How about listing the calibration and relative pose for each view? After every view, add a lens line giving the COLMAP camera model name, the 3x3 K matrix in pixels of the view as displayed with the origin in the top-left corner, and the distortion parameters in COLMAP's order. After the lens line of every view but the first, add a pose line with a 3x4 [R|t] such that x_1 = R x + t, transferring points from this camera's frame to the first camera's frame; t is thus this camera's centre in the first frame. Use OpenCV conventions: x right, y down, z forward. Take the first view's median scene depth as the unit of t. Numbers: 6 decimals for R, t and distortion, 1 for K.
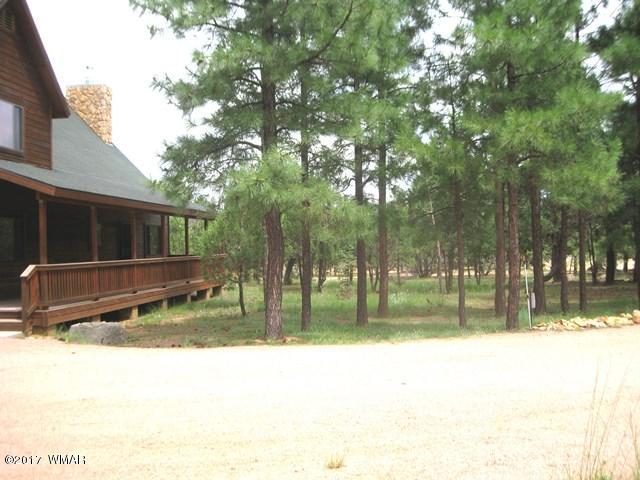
lens RADIAL K [[679.7, 0, 322.6], [0, 679.7, 257.8], [0, 0, 1]] dist [-0.151894, 0.104946]
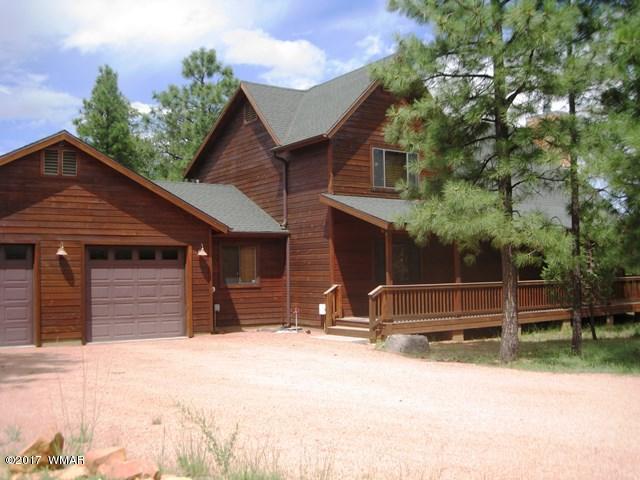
lens RADIAL K [[679.7, 0, 322.6], [0, 679.7, 257.8], [0, 0, 1]] dist [-0.151894, 0.104946]
pose [[0.647099, -0.014339, -0.762271, 0.450976], [-0.006283, 0.999689, -0.024139, -0.009785], [0.762380, 0.020410, 0.646807, 0.095030]]
